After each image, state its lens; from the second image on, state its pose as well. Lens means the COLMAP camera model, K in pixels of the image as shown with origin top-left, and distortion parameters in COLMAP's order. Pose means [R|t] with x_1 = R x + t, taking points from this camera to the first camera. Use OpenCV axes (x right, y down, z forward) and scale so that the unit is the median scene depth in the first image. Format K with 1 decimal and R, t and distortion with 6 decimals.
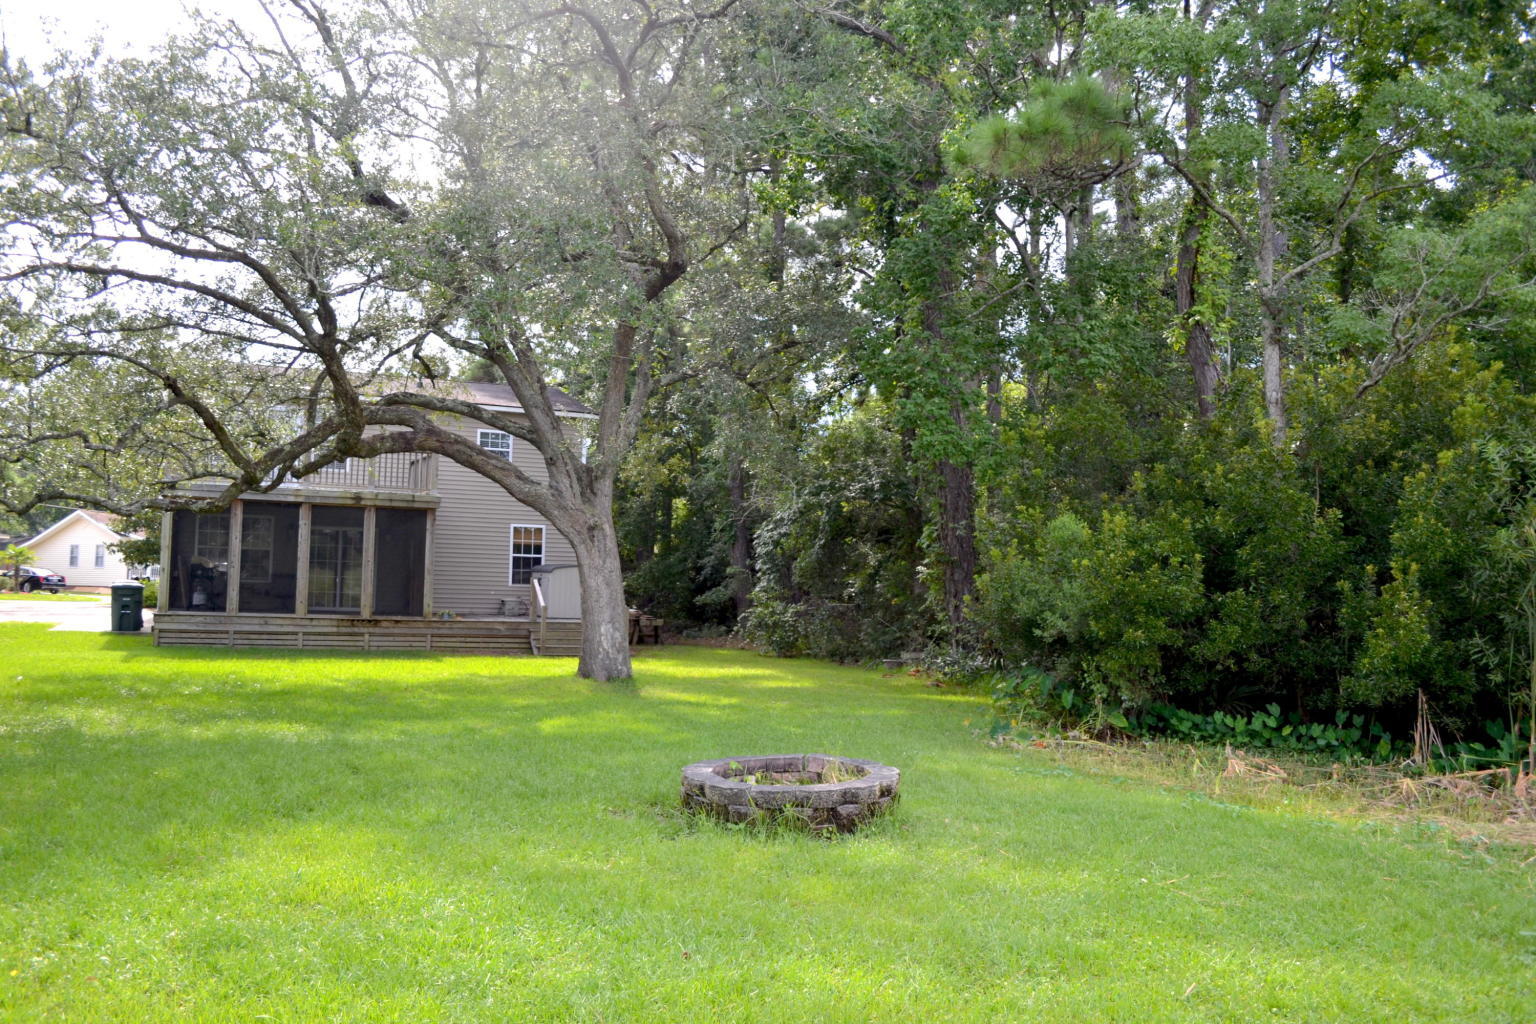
lens RADIAL K [[1228.5, 0, 762.5], [0, 1228.5, 514.0], [0, 0, 1]] dist [-0.082424, 0.012037]
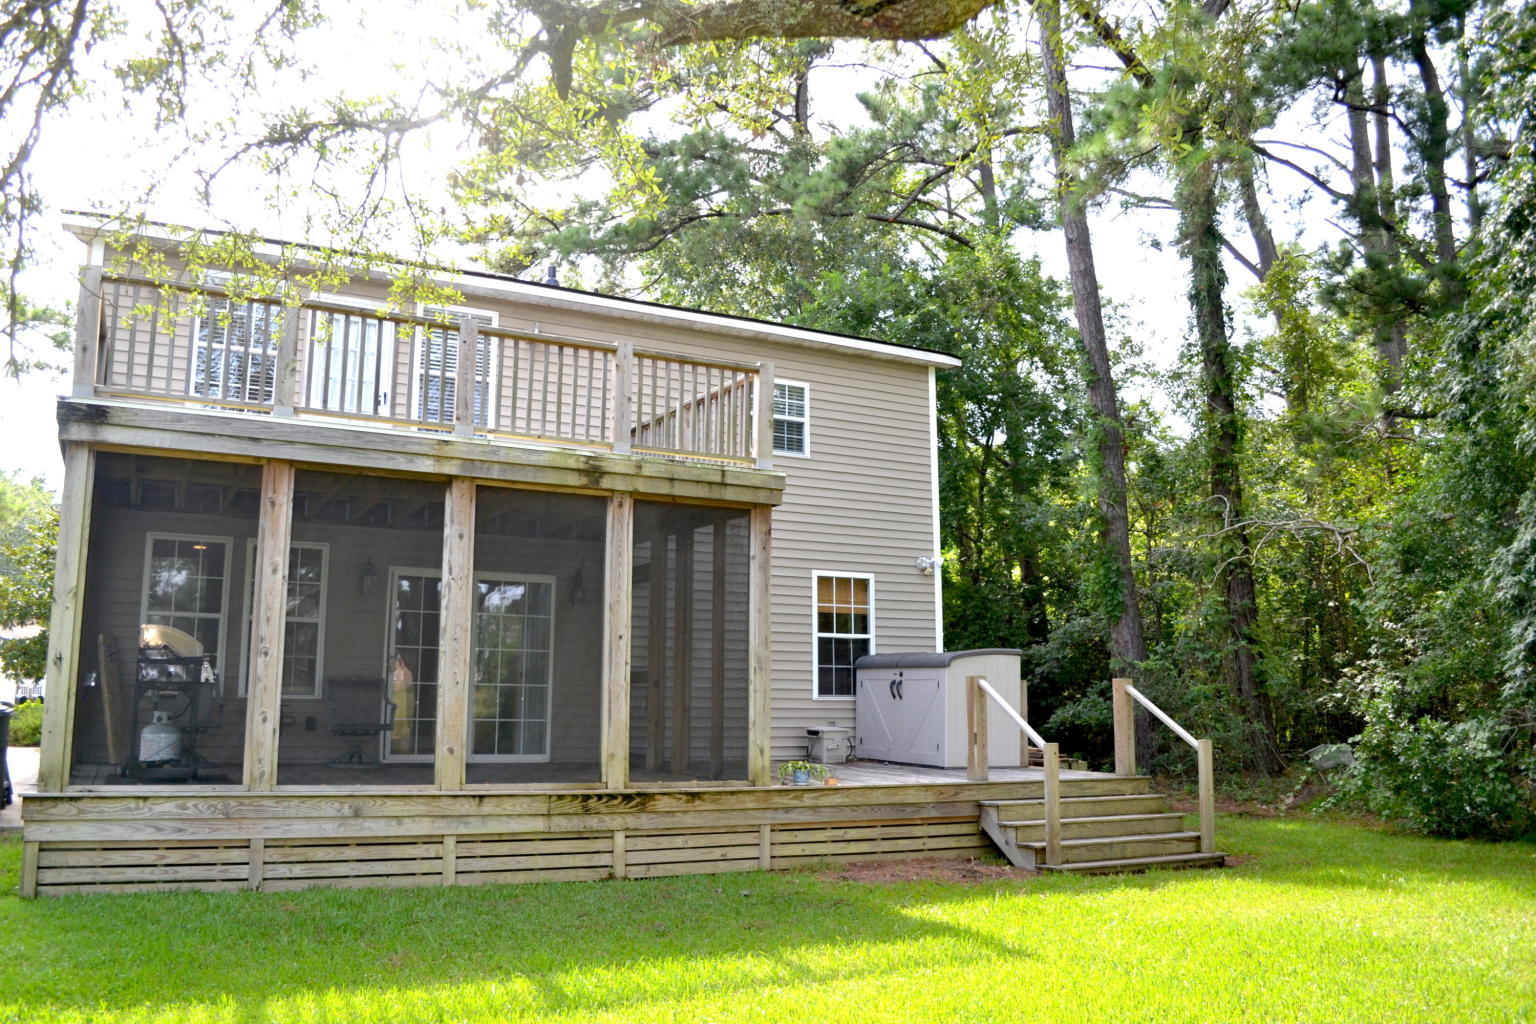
lens RADIAL K [[1228.5, 0, 765.1], [0, 1228.5, 518.9], [0, 0, 1]] dist [-0.082424, 0.012037]
pose [[0.997736, -0.006118, 0.066970, -0.302362], [0.012071, 0.995972, -0.088850, 0.036383], [-0.066156, 0.089457, 0.993791, 0.611360]]
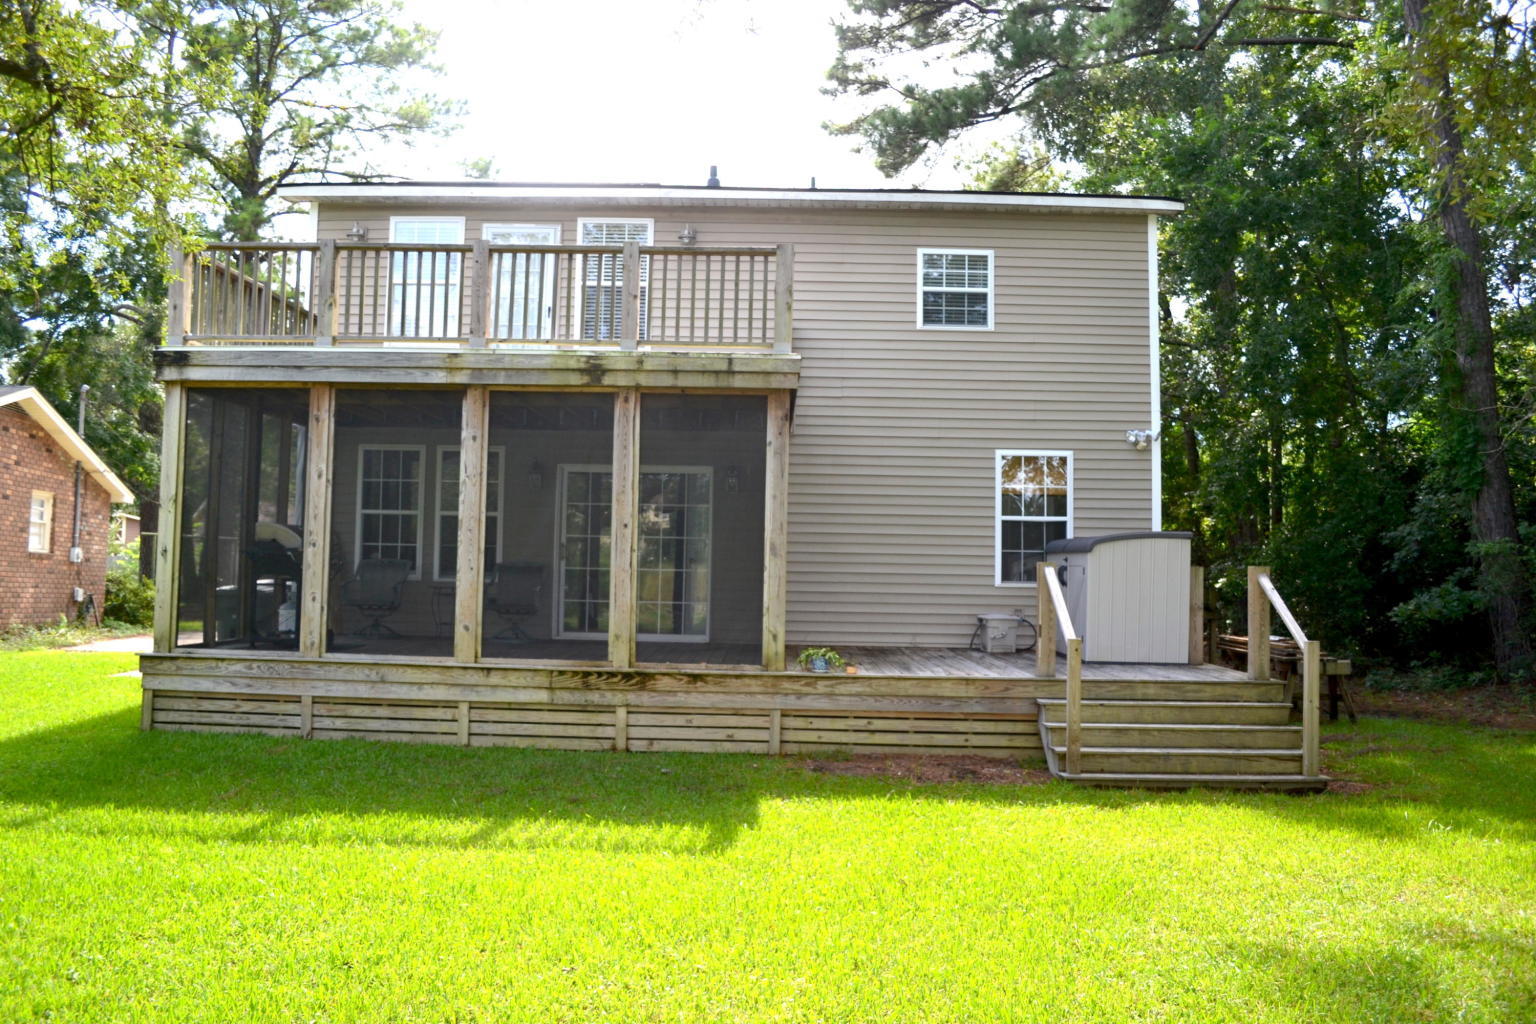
lens RADIAL K [[1228.5, 0, 762.8], [0, 1228.5, 510.4], [0, 0, 1]] dist [-0.082424, 0.012037]
pose [[0.910308, -0.031513, -0.412731, -0.114662], [0.028817, 0.999503, -0.012756, 0.040049], [0.412928, -0.000282, 0.910764, 0.648304]]
